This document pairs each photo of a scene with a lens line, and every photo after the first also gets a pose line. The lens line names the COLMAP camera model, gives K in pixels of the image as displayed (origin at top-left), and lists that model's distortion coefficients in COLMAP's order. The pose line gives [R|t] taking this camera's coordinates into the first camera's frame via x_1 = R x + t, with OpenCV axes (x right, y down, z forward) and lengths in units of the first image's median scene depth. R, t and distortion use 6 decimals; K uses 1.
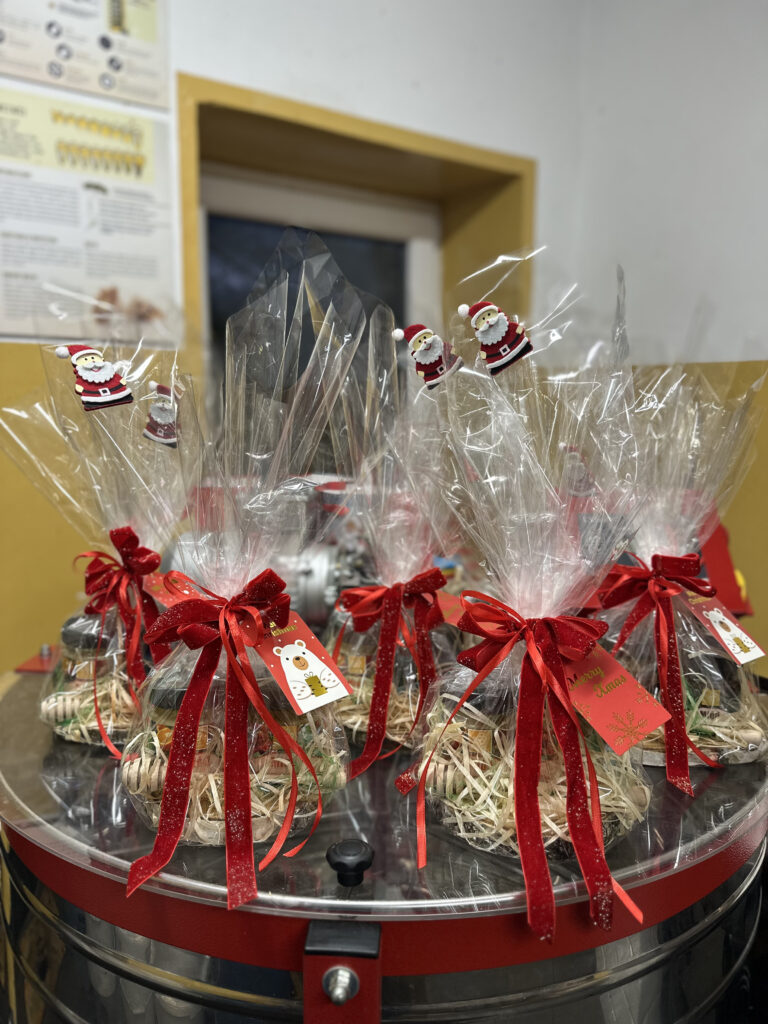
lens RADIAL K [[748.7, 0, 384.0], [0, 748.7, 512.0], [0, 0, 1]] dist [0.096661, -0.173509]
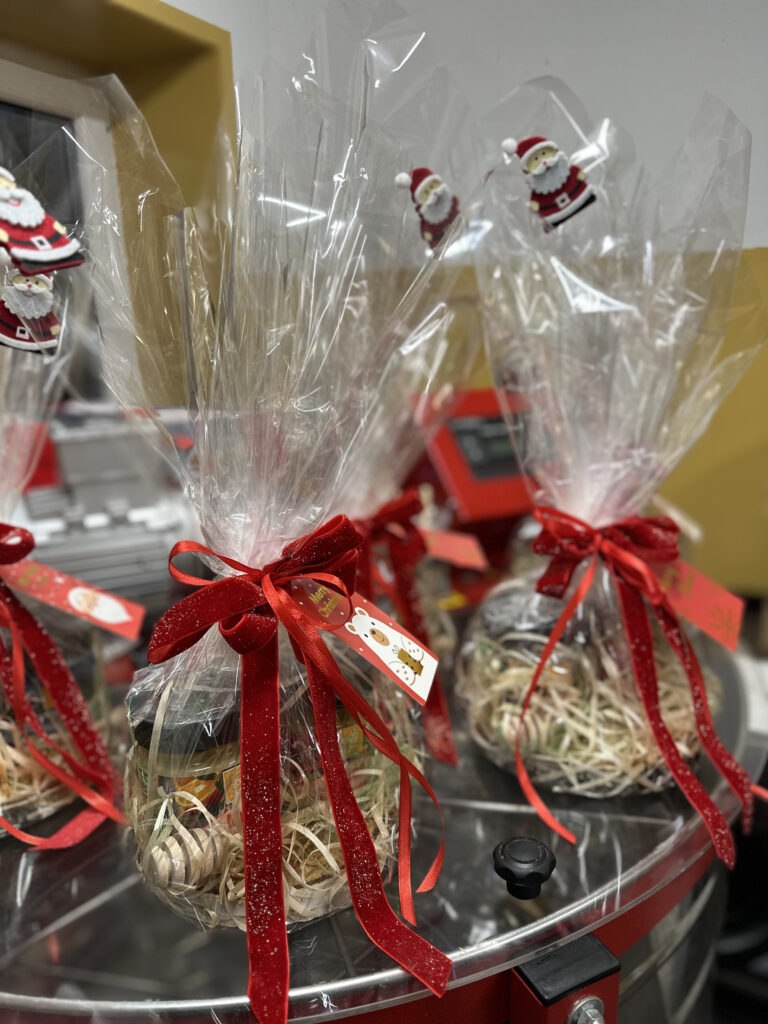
lens RADIAL K [[748.7, 0, 384.0], [0, 748.7, 512.0], [0, 0, 1]] dist [0.096661, -0.173509]
pose [[0.864038, -0.148745, 0.480950, -0.442890], [0.105099, 0.987599, 0.116626, -0.002632], [-0.492333, -0.050222, 0.868957, 0.378207]]
